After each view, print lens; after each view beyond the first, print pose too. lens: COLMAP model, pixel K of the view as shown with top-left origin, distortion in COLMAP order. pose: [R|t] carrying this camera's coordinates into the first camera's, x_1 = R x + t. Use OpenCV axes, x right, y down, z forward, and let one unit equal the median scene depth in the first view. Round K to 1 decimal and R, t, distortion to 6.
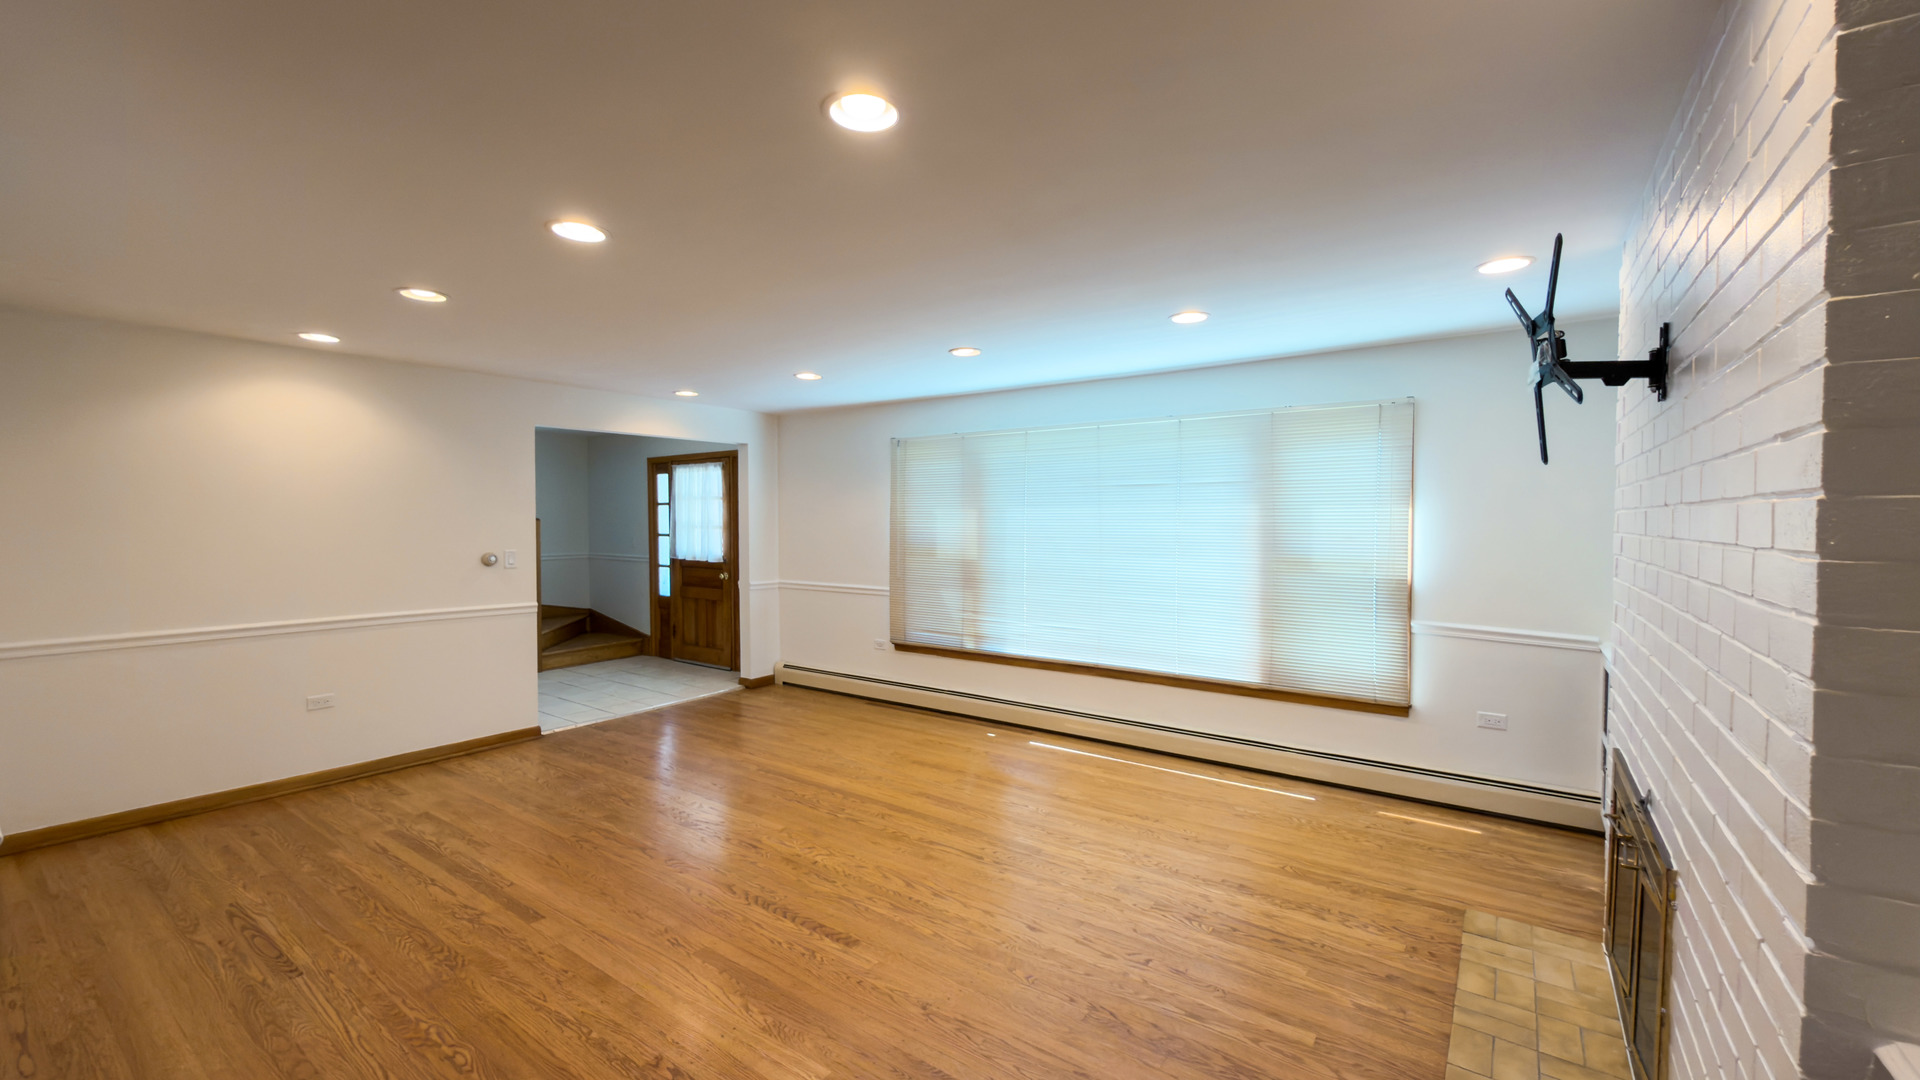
lens RADIAL K [[742.8, 0, 968.3], [0, 742.8, 539.1], [0, 0, 1]] dist [-0.000358, 0.000021]
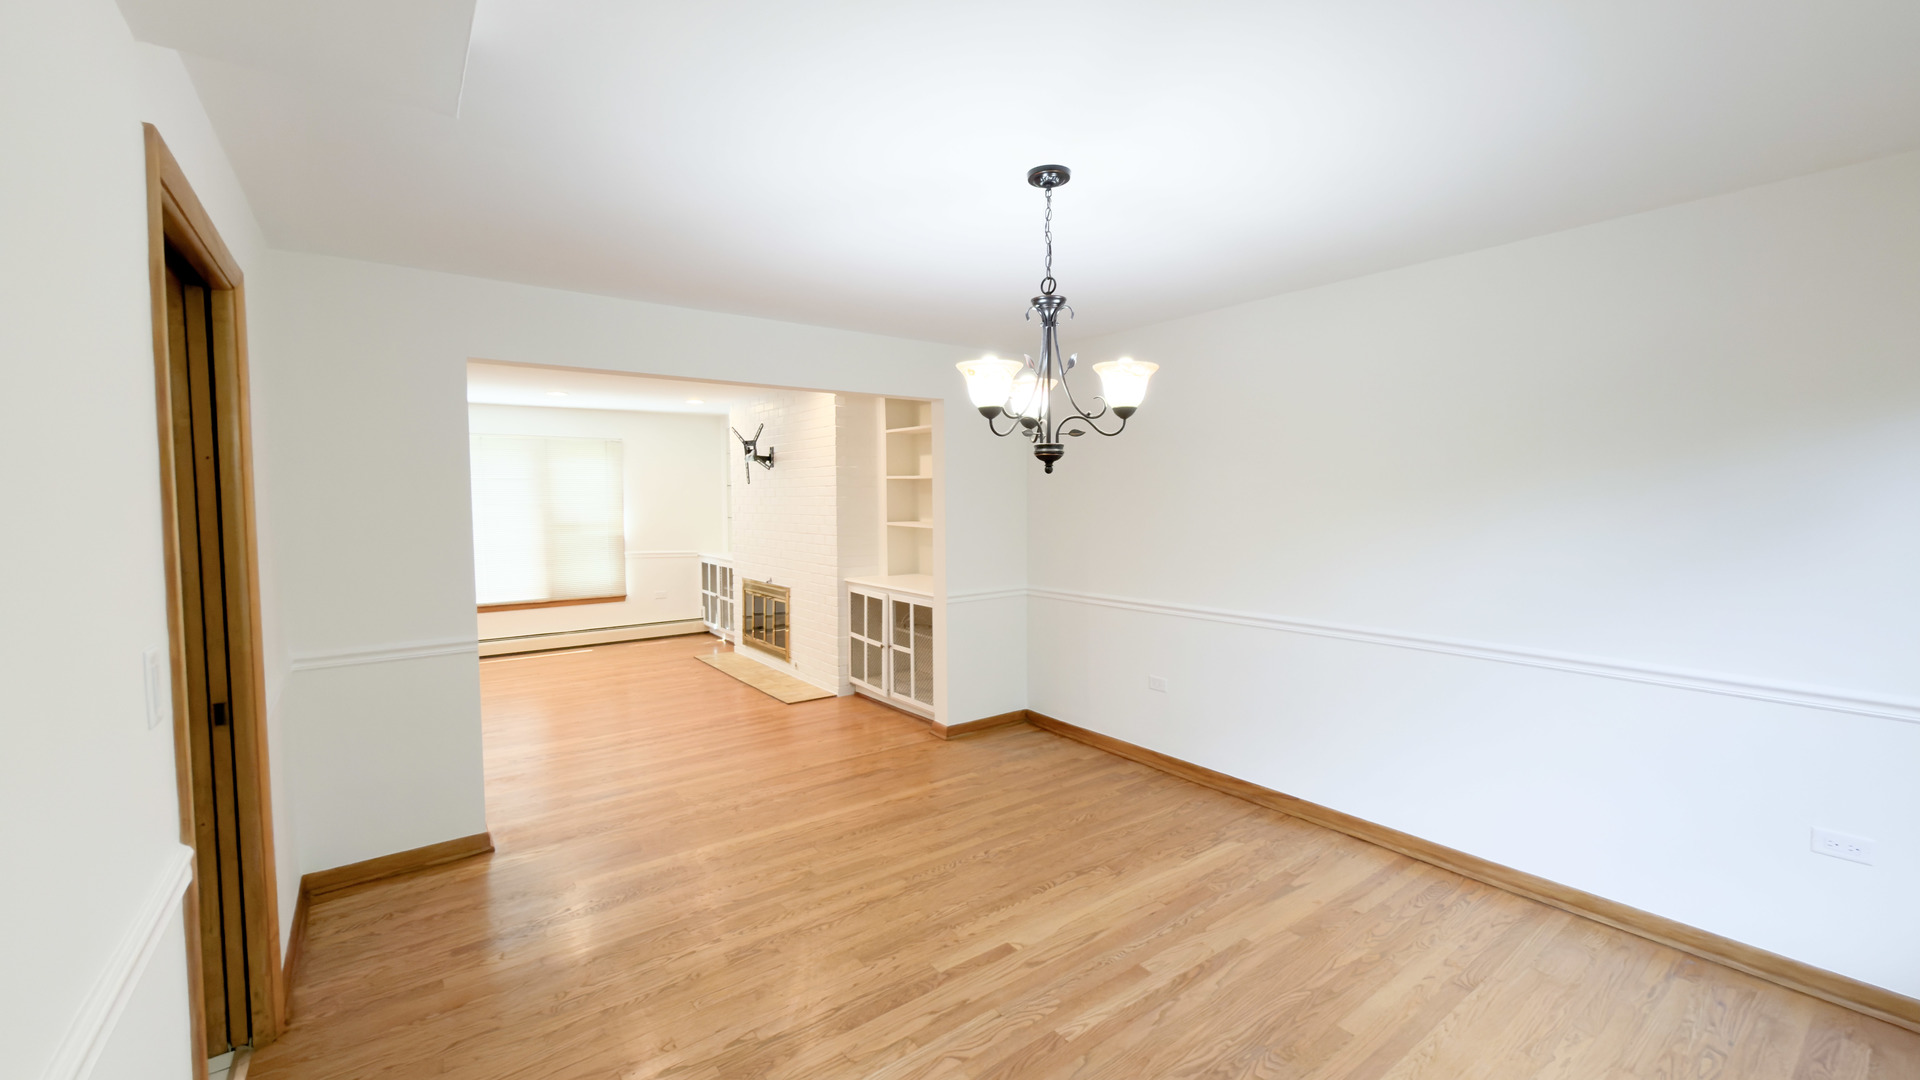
lens RADIAL K [[768.4, 0, 960.0], [0, 768.4, 540.0], [0, 0, 1]] dist [0.002733, -0.000045]
pose [[0.294288, -0.057453, 0.953988, -1.616507], [0.031306, 0.998235, 0.050460, 0.005587], [-0.955204, 0.015015, 0.295567, -0.672953]]
